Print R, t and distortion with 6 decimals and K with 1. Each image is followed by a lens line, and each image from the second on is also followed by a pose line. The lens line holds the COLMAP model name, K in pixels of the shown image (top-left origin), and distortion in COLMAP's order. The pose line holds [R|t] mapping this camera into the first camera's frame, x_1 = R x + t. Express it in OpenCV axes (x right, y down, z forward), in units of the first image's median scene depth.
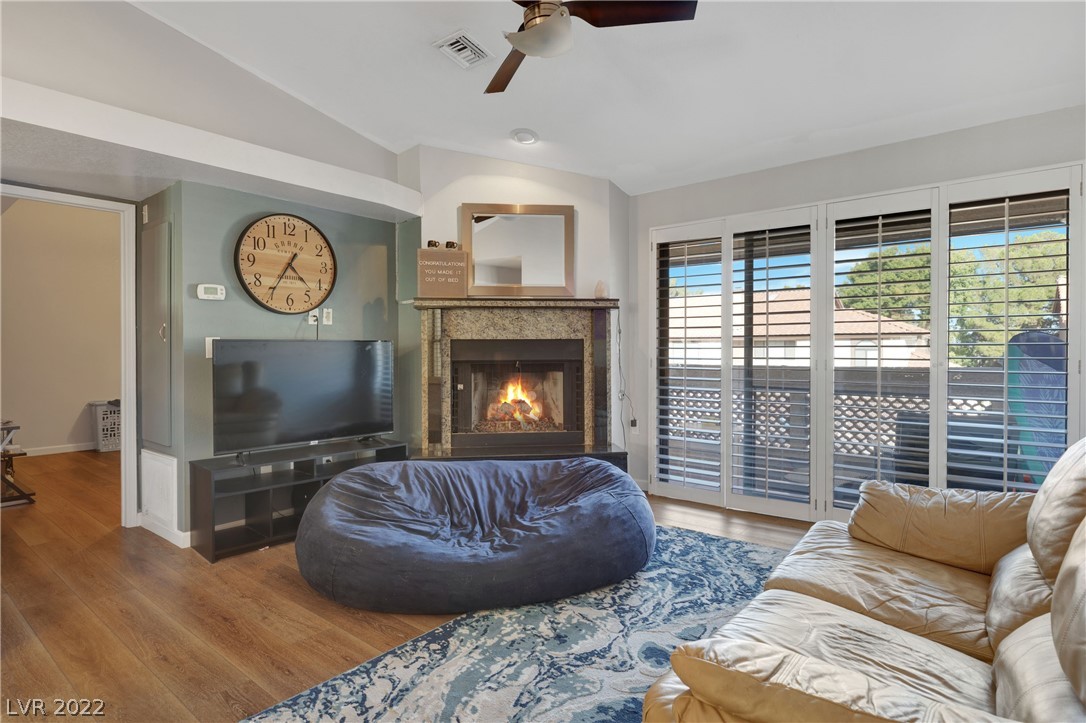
lens RADIAL K [[565.8, 0, 558.4], [0, 565.8, 353.7], [0, 0, 1]] dist [-0.000844, -0.000021]
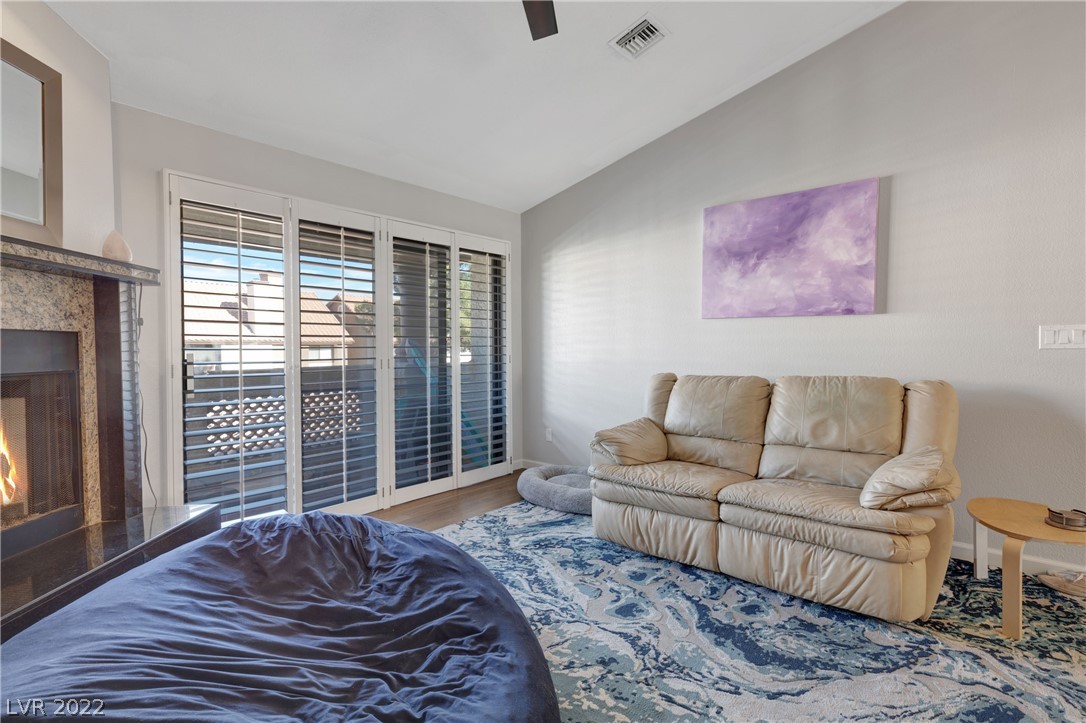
lens RADIAL K [[493.3, 0, 549.1], [0, 493.3, 357.8], [0, 0, 1]] dist [0.001491, -0.000195]
pose [[0.057713, -0.014146, 0.998233, -0.535705], [0.018333, 0.999746, 0.013107, 0.001148], [-0.998165, 0.017544, 0.057958, 0.704996]]
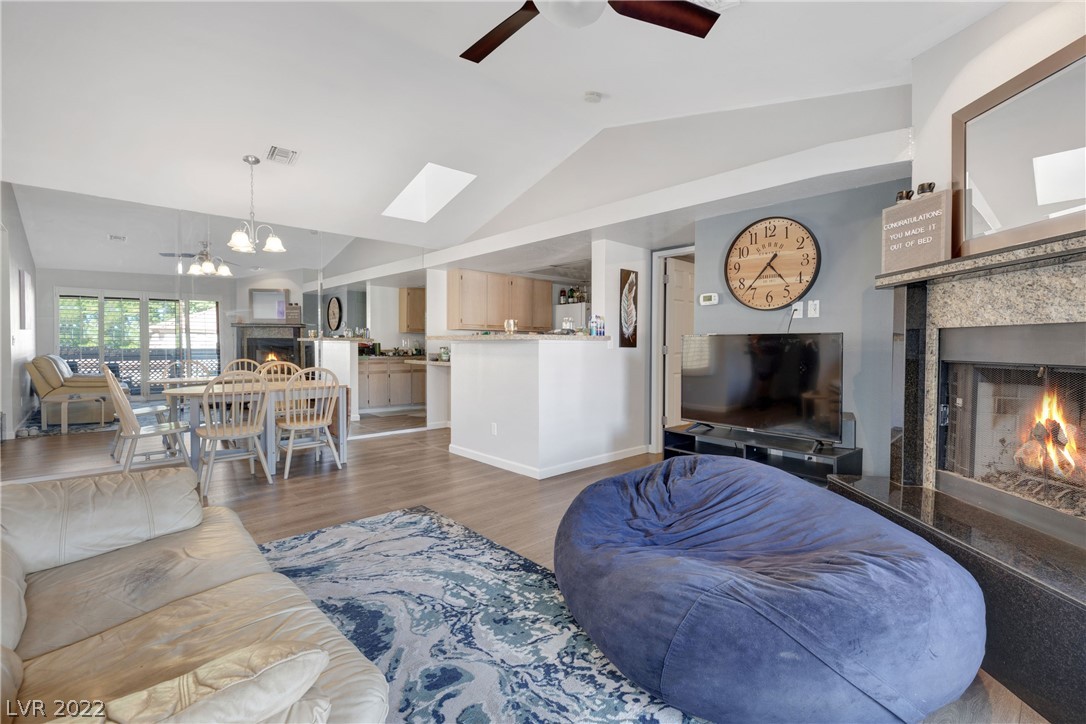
lens RADIAL K [[493.3, 0, 549.1], [0, 493.3, 358.3], [0, 0, 1]] dist [0.001491, -0.000195]
pose [[-0.157419, 0.032512, -0.986997, 0.592462], [-0.008597, 0.999375, 0.034290, -0.007891], [0.987494, 0.013883, -0.157041, 0.828860]]
